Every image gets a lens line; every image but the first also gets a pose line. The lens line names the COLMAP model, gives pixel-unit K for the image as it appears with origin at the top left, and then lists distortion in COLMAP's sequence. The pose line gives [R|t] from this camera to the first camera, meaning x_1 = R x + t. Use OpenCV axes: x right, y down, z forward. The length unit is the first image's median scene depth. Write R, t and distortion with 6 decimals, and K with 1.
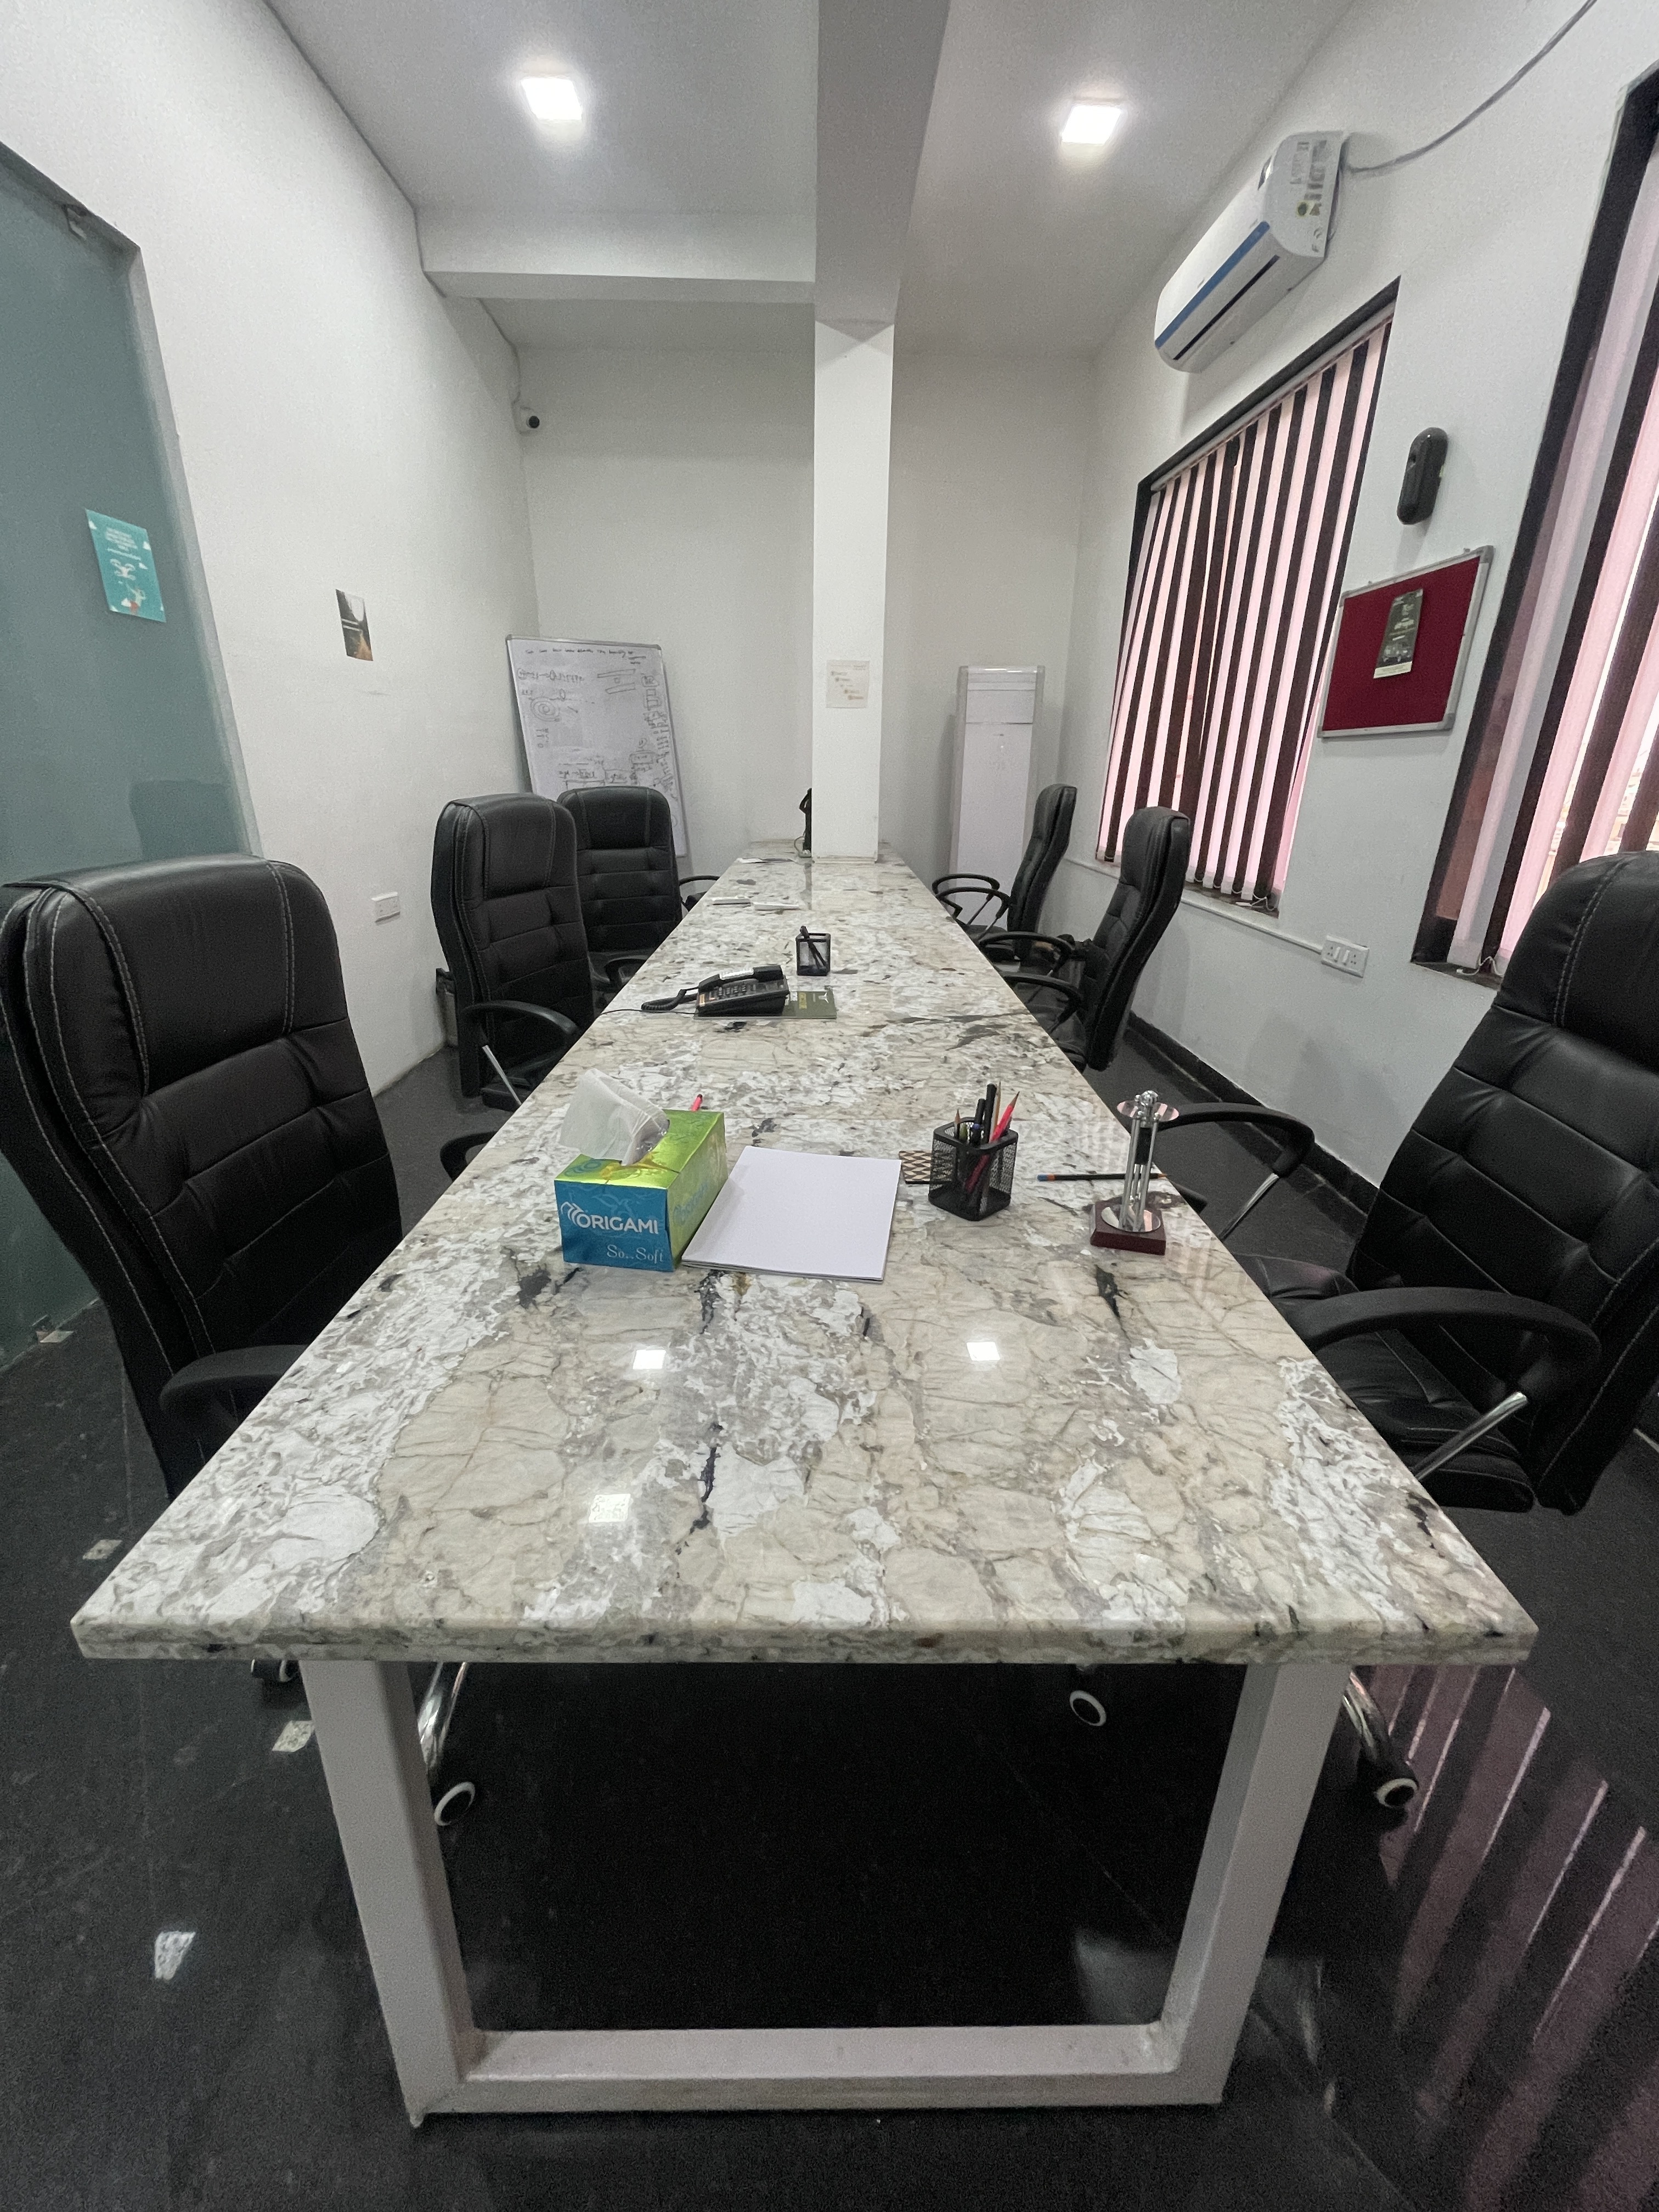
lens RADIAL K [[892.8, 0, 829.5], [0, 892.8, 1106.0], [0, 0, 1]] dist [0.000577, 0.000221]
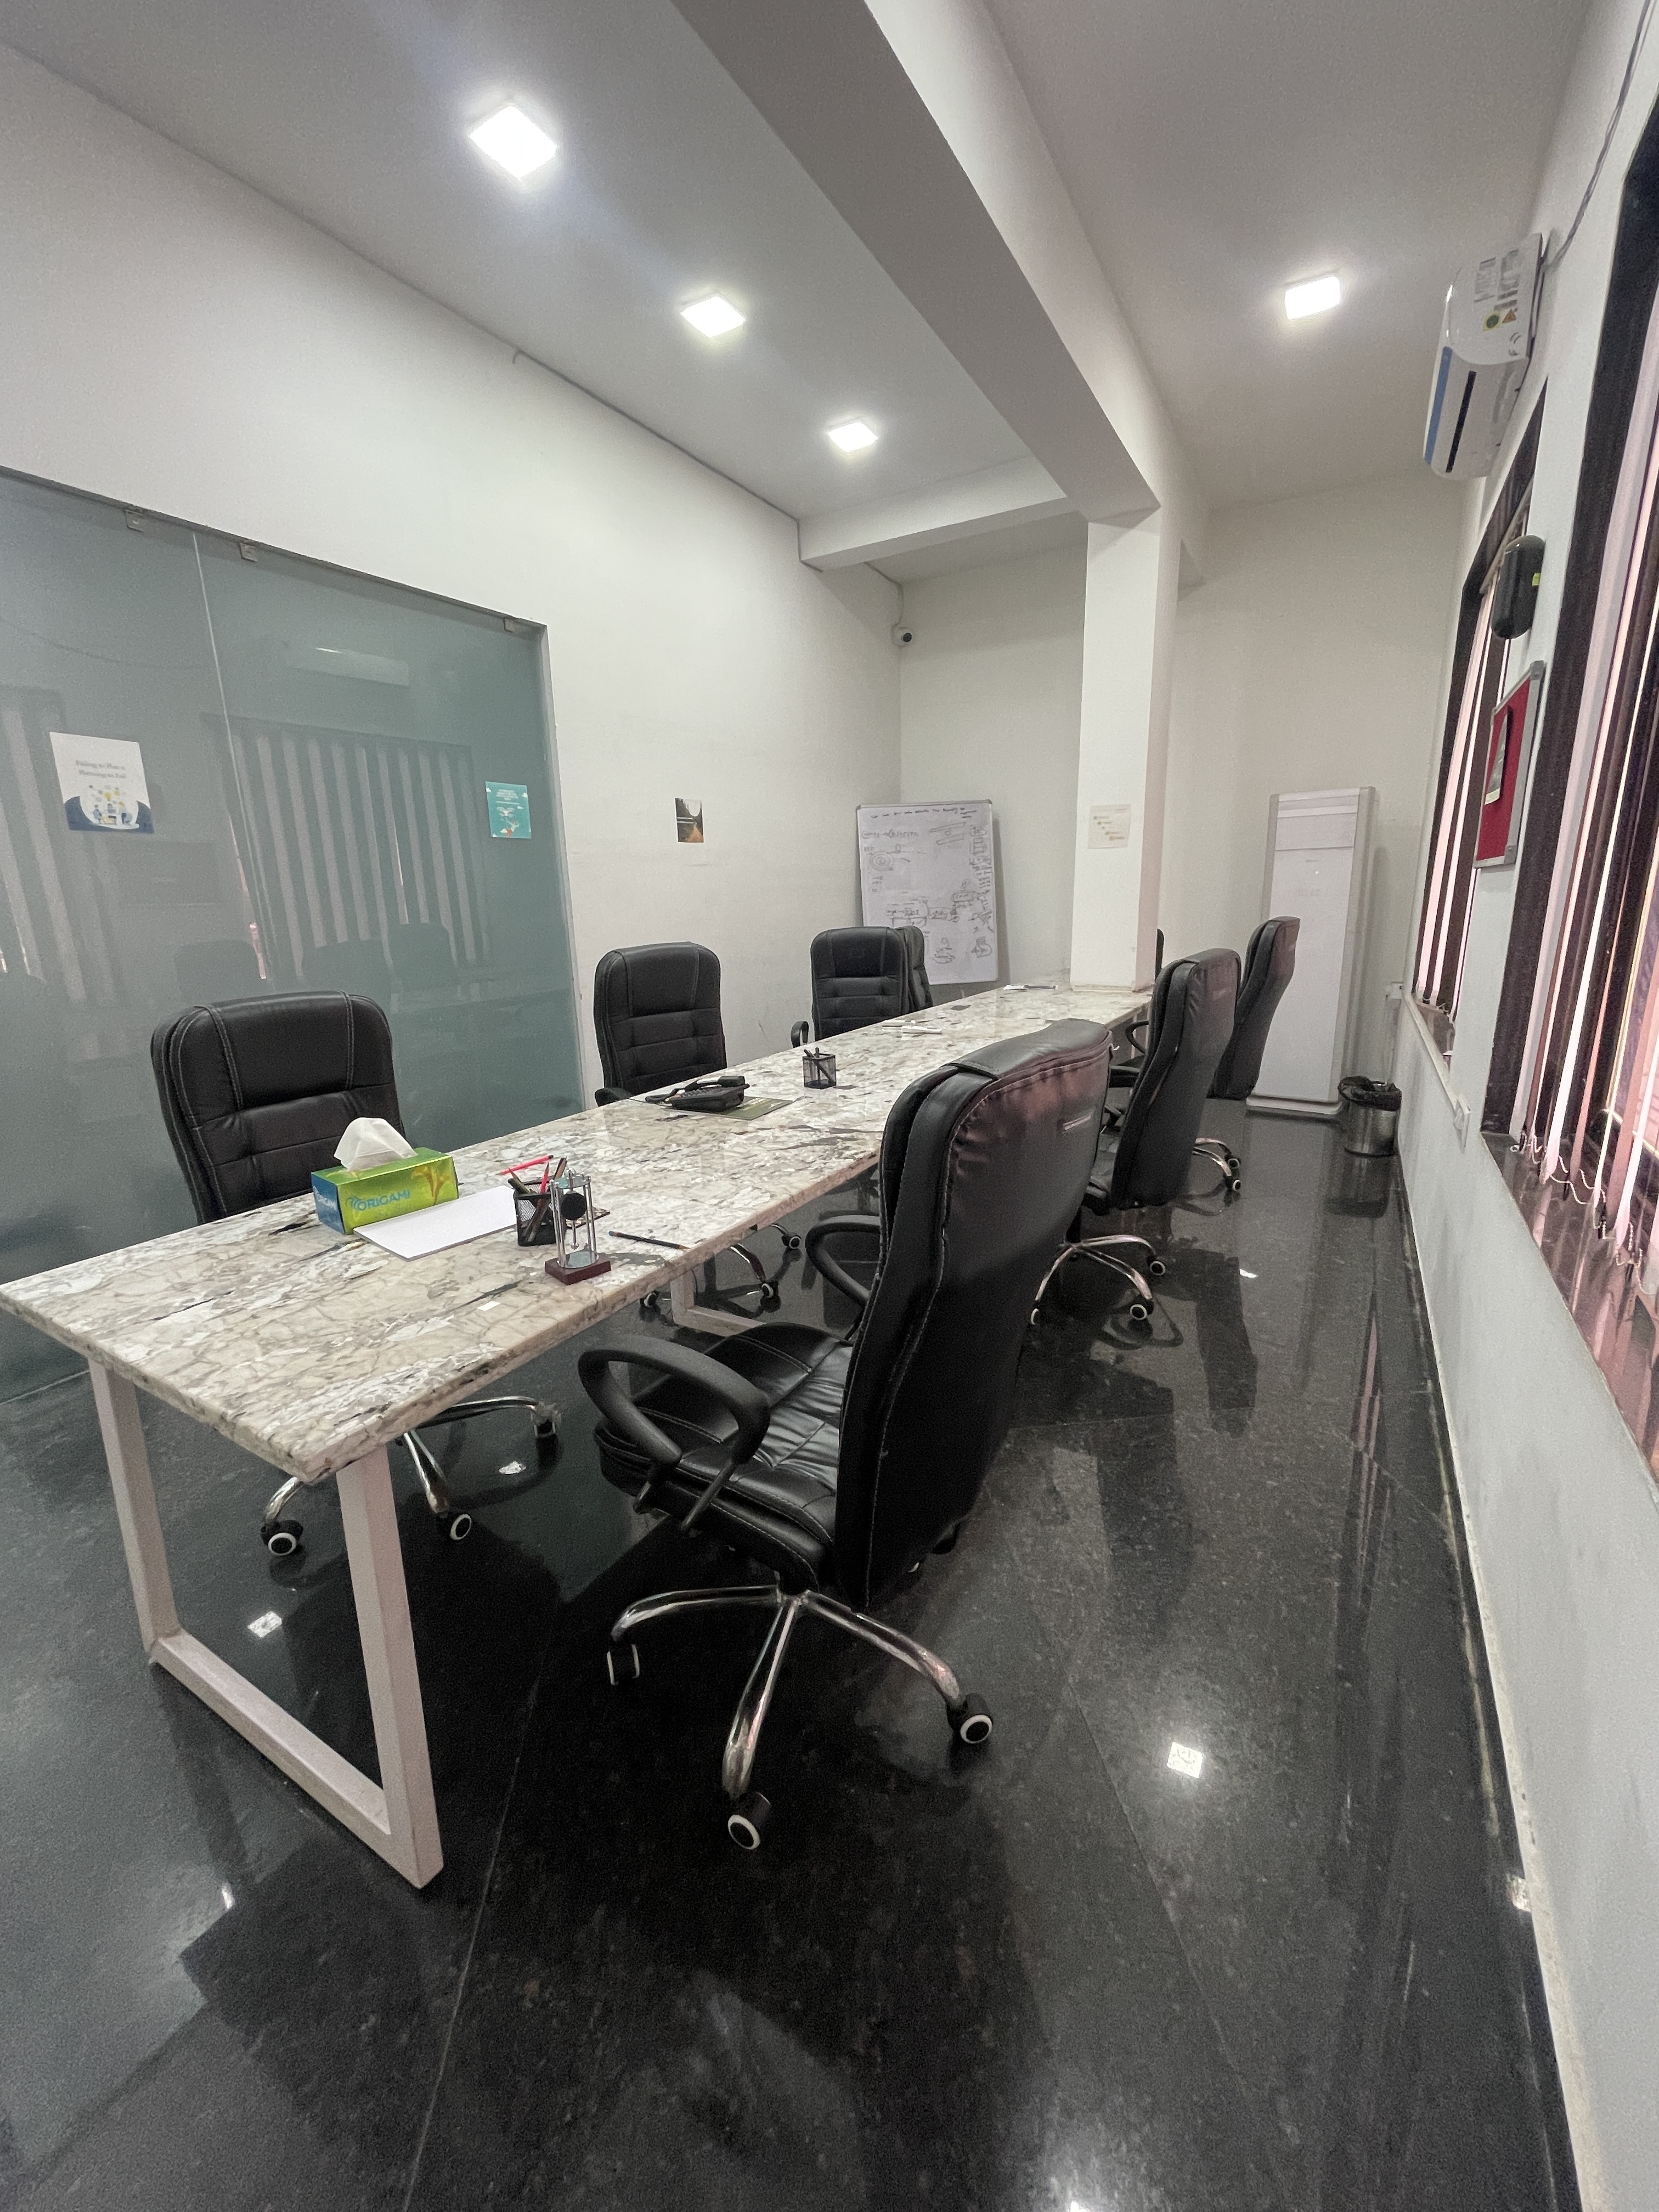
lens RADIAL K [[892.8, 0, 829.5], [0, 892.8, 1106.0], [0, 0, 1]] dist [0.000577, 0.000221]
pose [[0.849865, 0.090390, -0.519192, 0.860557], [-0.154127, 0.984738, -0.080850, -0.037496], [0.503960, 0.148732, 0.850825, -0.022865]]
